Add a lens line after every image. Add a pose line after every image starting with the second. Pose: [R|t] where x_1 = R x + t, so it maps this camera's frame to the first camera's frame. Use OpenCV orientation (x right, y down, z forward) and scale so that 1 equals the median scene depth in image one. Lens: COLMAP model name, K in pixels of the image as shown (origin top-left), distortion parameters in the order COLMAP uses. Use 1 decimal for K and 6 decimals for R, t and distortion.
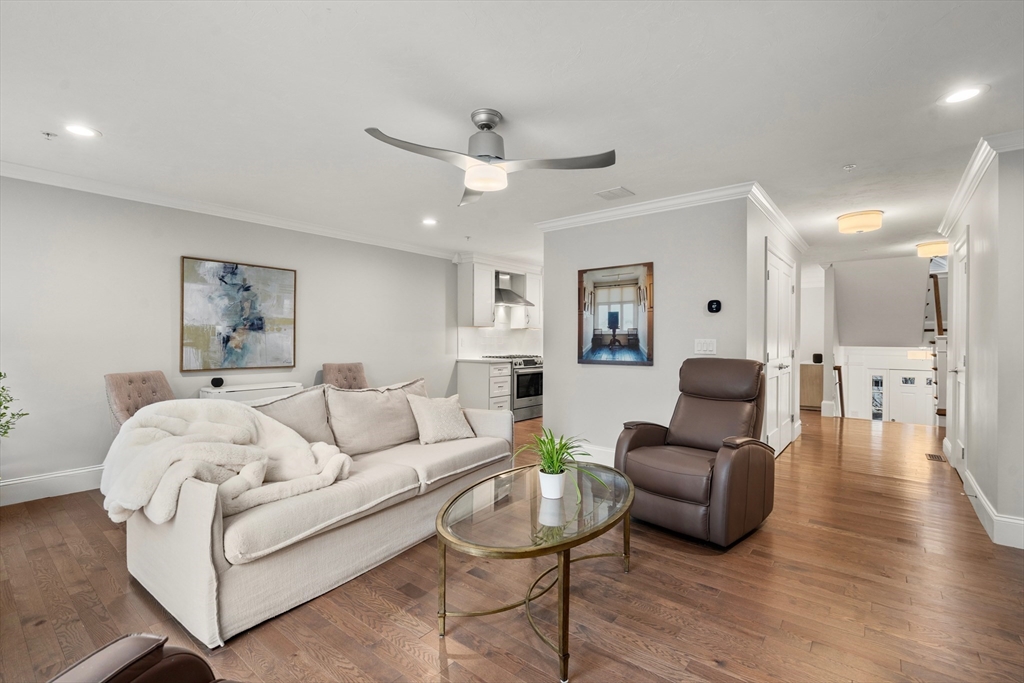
lens RADIAL K [[467.4, 0, 502.4], [0, 467.4, 337.8], [0, 0, 1]] dist [-0.002034, 0.000162]
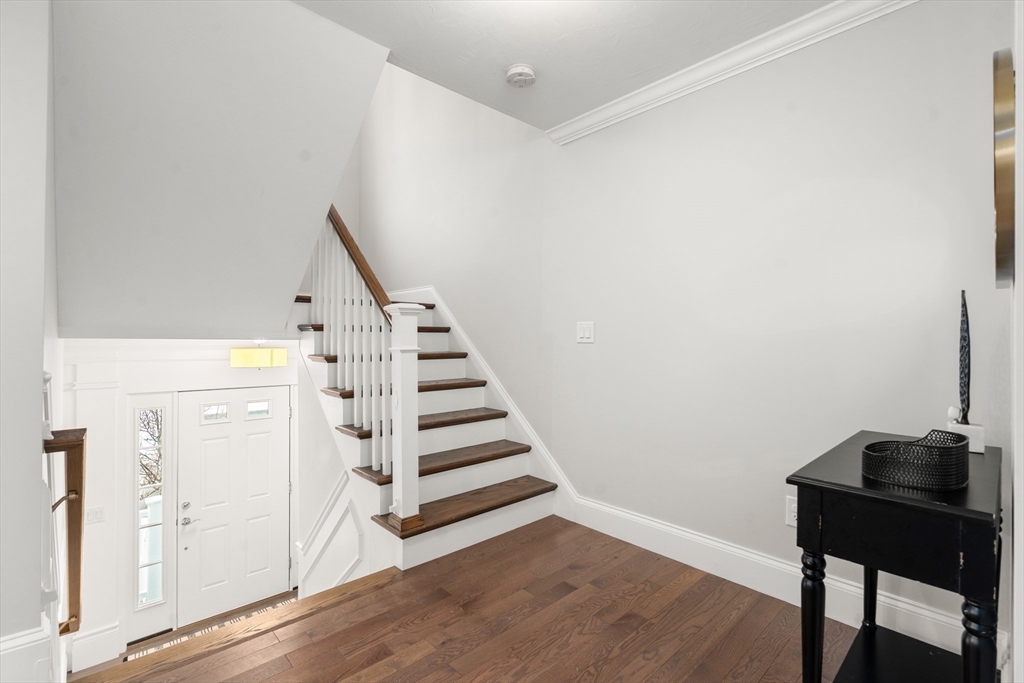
lens RADIAL K [[467.4, 0, 502.4], [0, 467.4, 337.8], [0, 0, 1]] dist [-0.002034, 0.000162]
pose [[0.136512, 0.000635, 0.990638, 0.532505], [-0.011189, 0.999937, 0.000901, 0.015529], [-0.990575, -0.011208, 0.136511, 0.771308]]
